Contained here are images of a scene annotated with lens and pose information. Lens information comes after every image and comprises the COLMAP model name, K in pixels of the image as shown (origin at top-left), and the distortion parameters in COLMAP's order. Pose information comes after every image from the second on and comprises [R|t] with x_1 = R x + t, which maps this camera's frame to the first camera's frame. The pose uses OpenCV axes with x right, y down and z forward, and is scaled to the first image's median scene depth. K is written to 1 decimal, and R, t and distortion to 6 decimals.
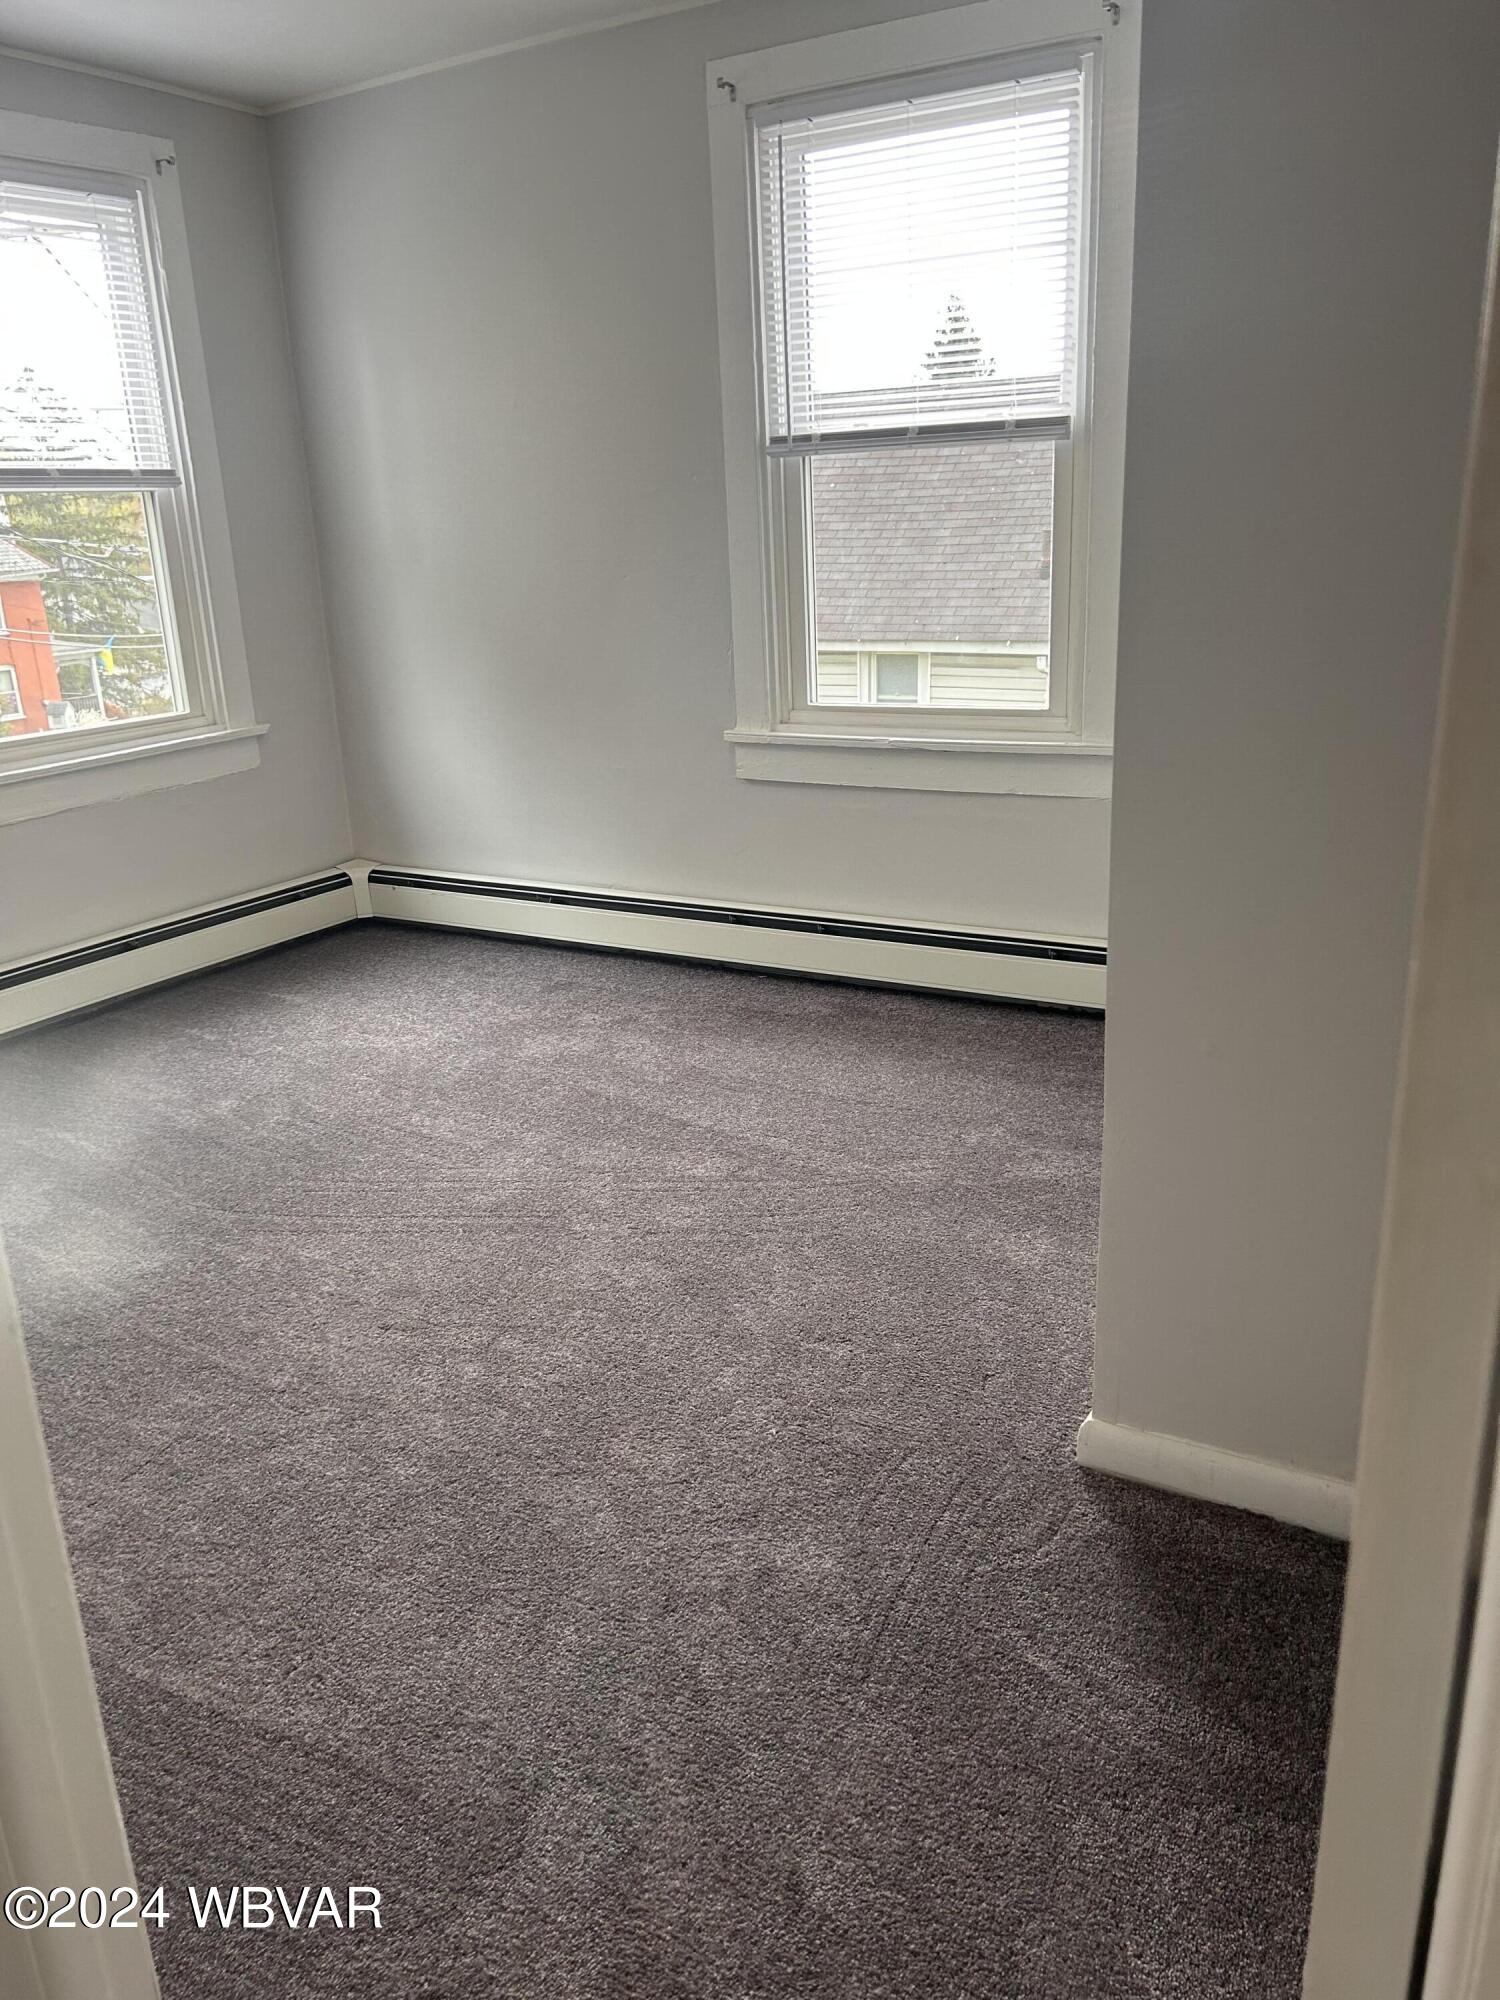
lens RADIAL K [[1506.0, 0, 743.1], [0, 1506.0, 998.8], [0, 0, 1]] dist [0.009252, -0.001997]
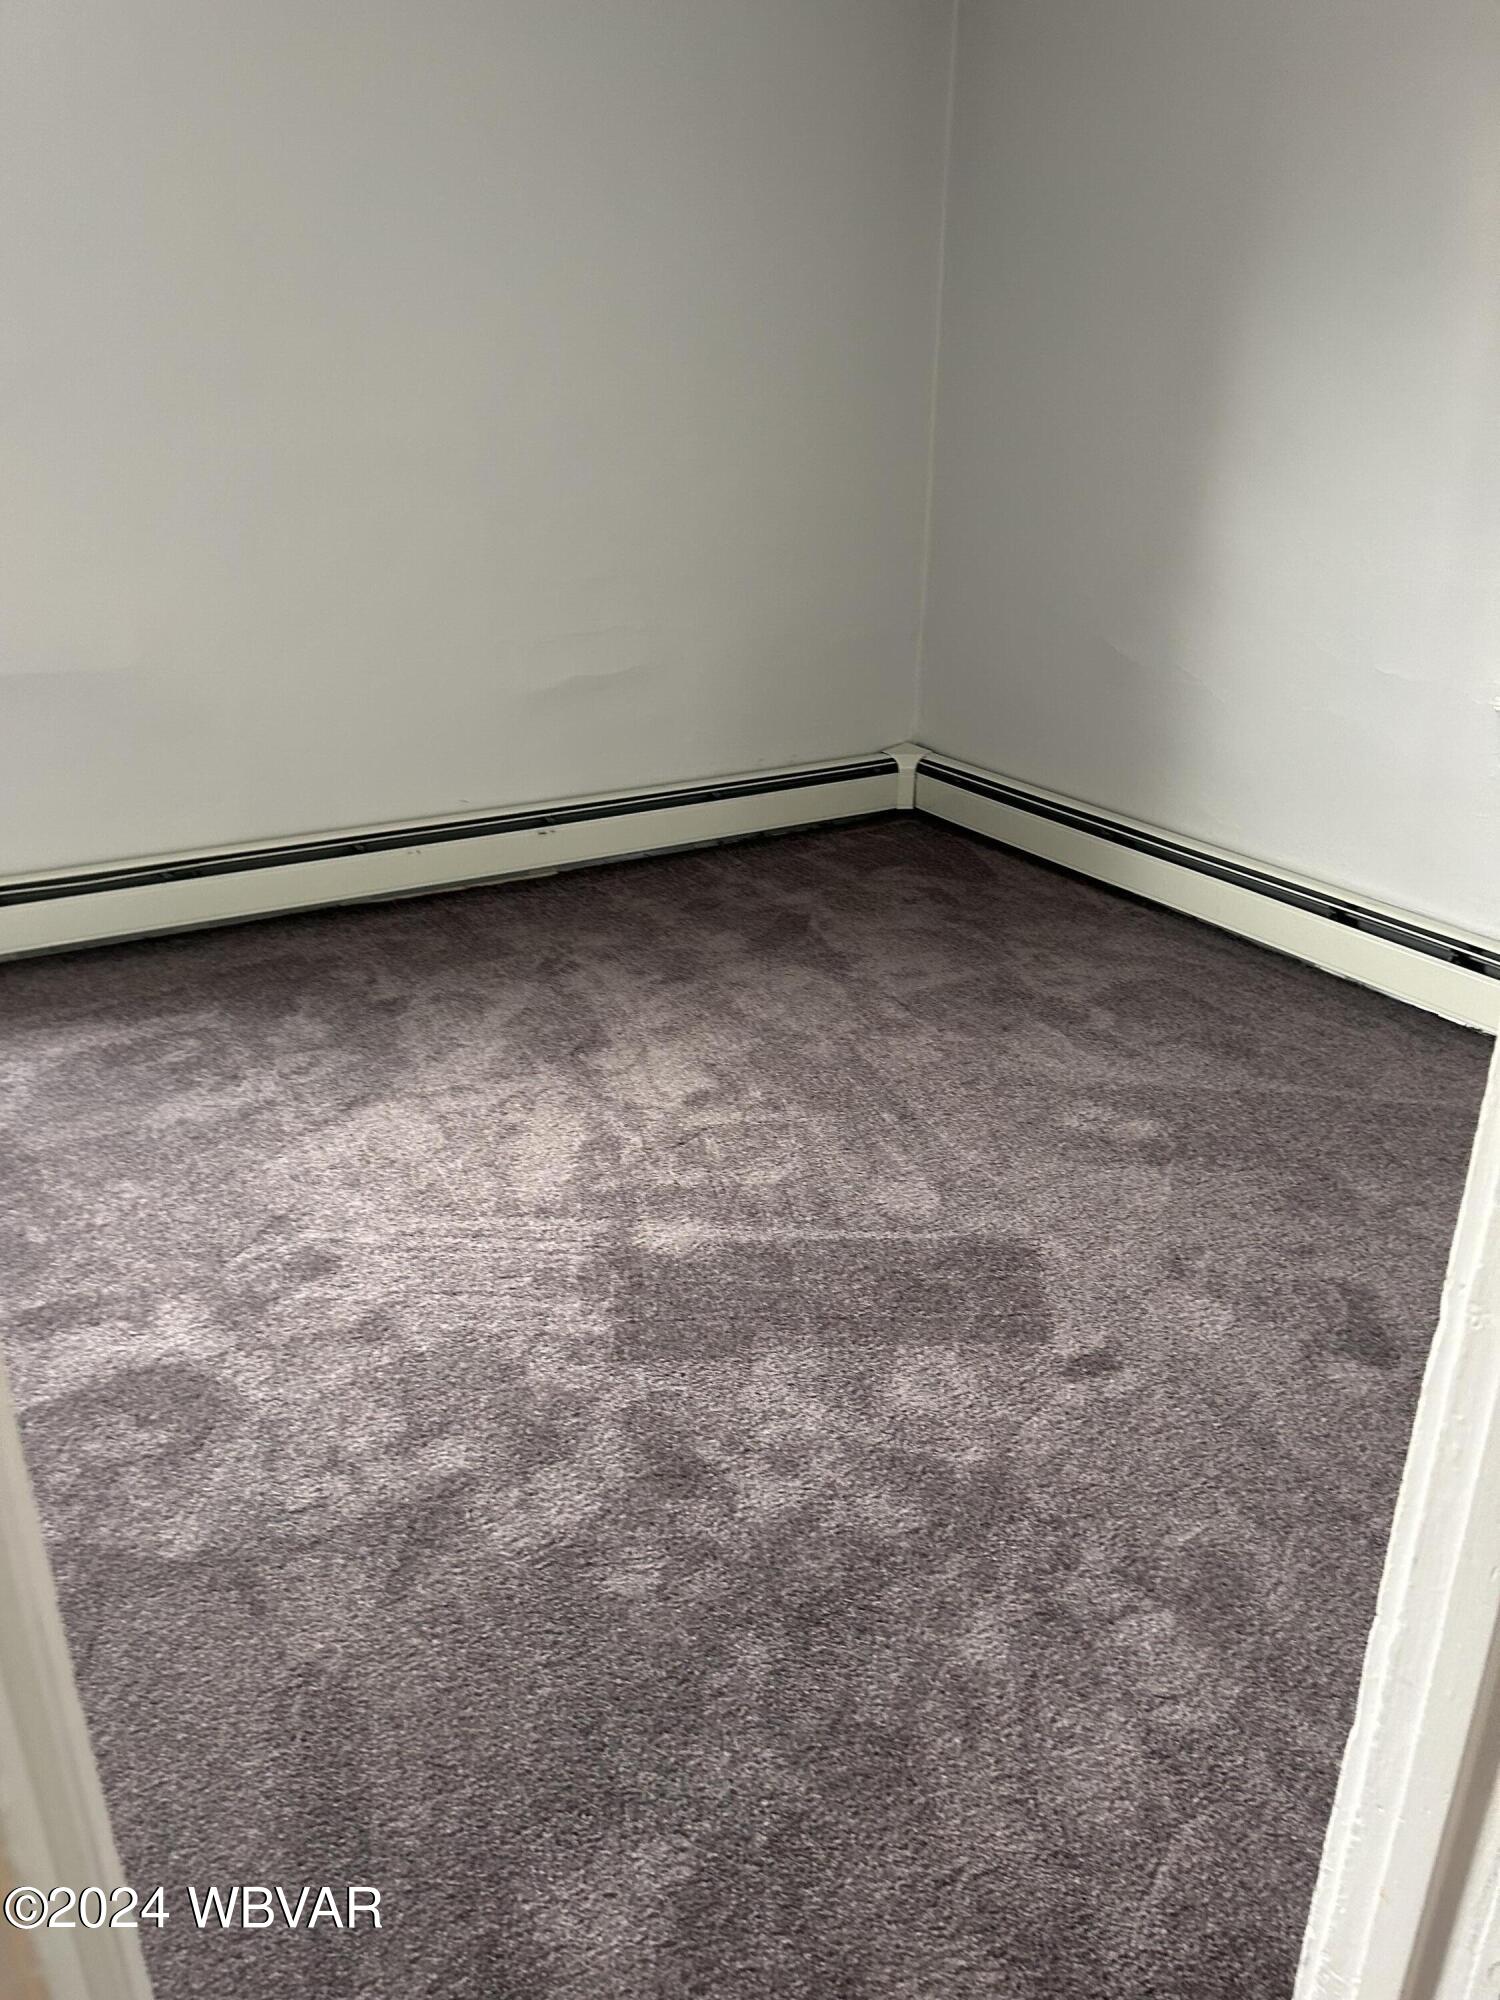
lens RADIAL K [[1506.0, 0, 743.1], [0, 1506.0, 998.8], [0, 0, 1]] dist [0.009252, -0.001997]
pose [[0.889777, 0.206562, -0.406975, 0.065393], [-0.171283, 0.977671, 0.121743, -0.035938], [0.423035, -0.038616, 0.905290, 0.108595]]
